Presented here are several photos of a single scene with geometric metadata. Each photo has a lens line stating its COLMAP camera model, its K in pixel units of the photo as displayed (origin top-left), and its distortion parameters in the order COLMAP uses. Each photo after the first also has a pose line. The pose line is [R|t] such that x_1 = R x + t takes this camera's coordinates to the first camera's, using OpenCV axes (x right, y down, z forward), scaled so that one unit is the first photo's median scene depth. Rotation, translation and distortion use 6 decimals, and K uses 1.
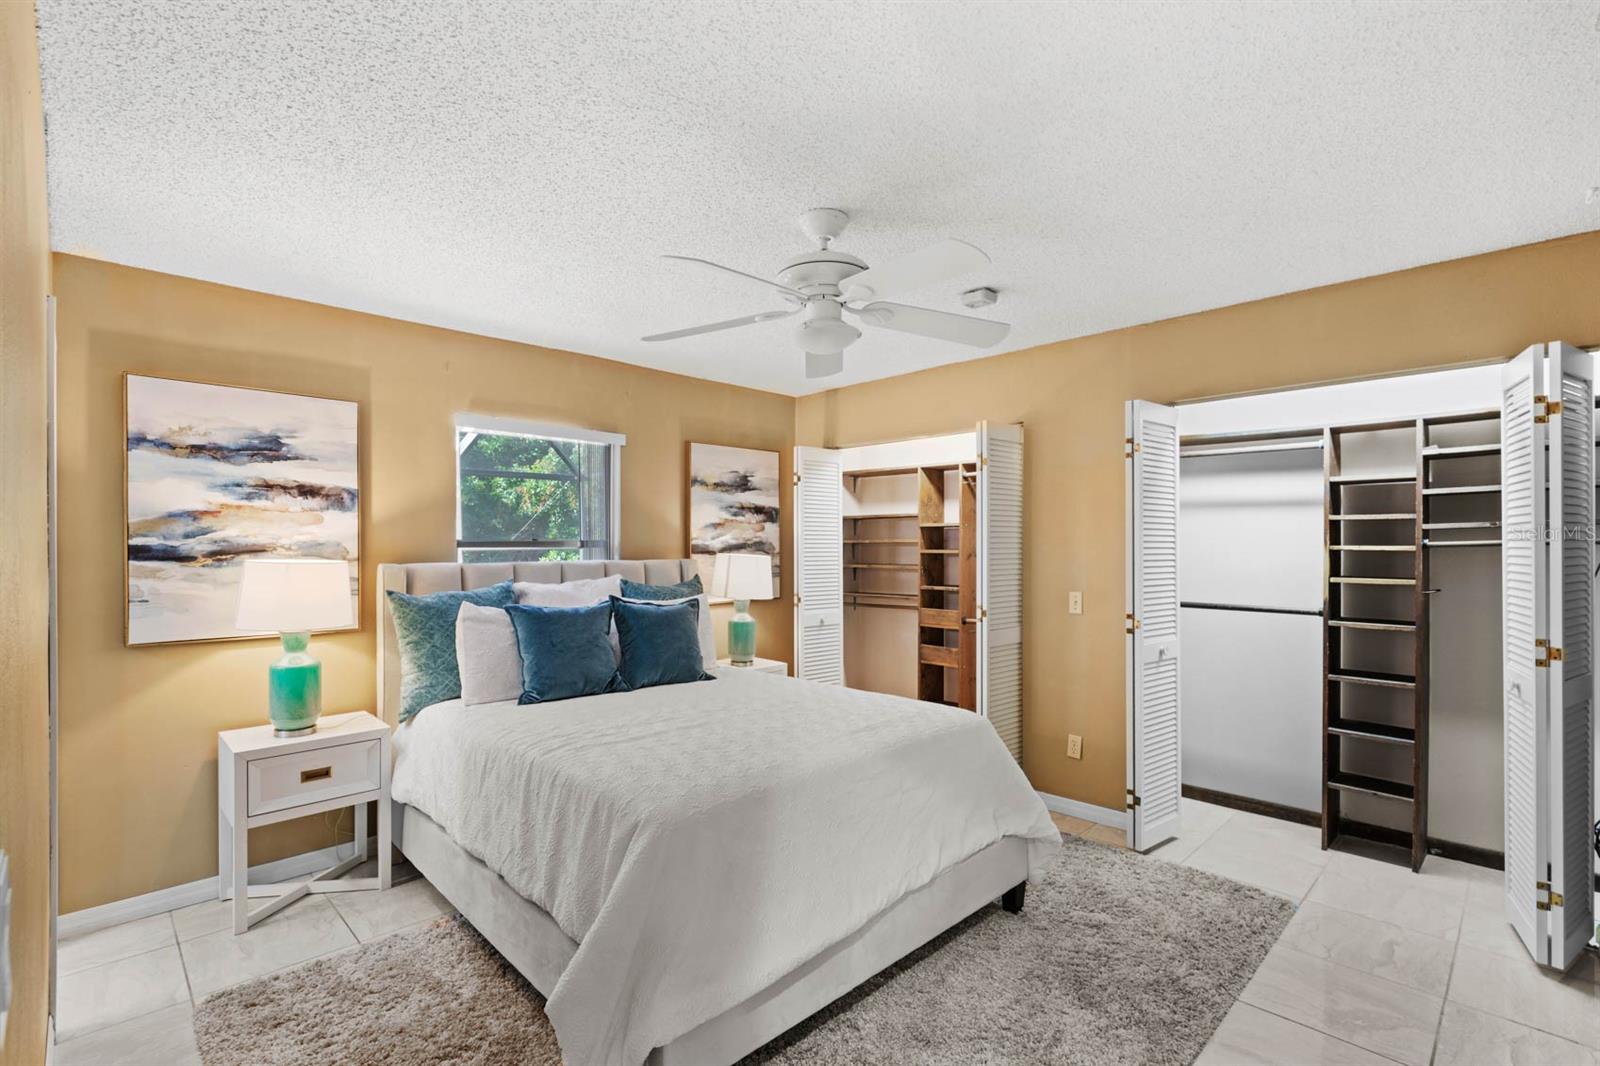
lens RADIAL K [[734.1, 0, 800.8], [0, 734.1, 543.6], [0, 0, 1]] dist [0.001057, -0.000166]
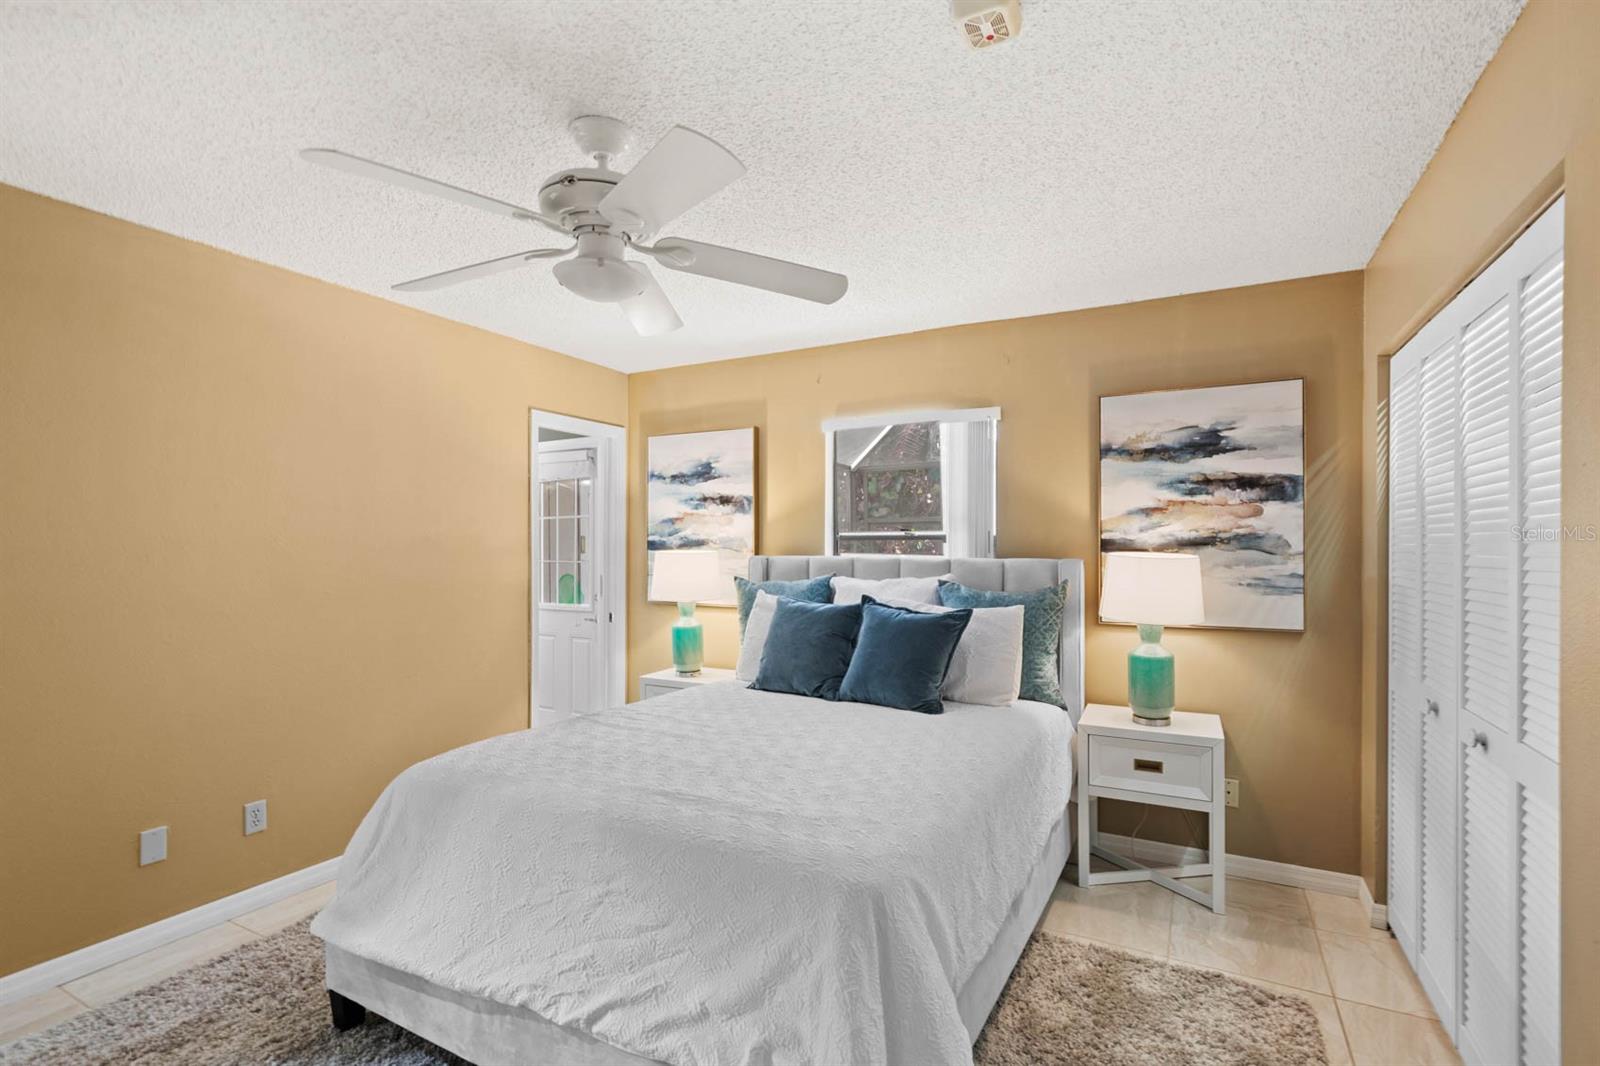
lens RADIAL K [[762.4, 0, 798.9], [0, 762.4, 537.4], [0, 0, 1]] dist [0.081643, 0.000000]
pose [[0.306532, -0.002656, -0.951857, 0.472894], [0.004224, 0.999990, -0.001430, -0.000471], [0.951851, -0.003582, 0.306540, 0.466956]]
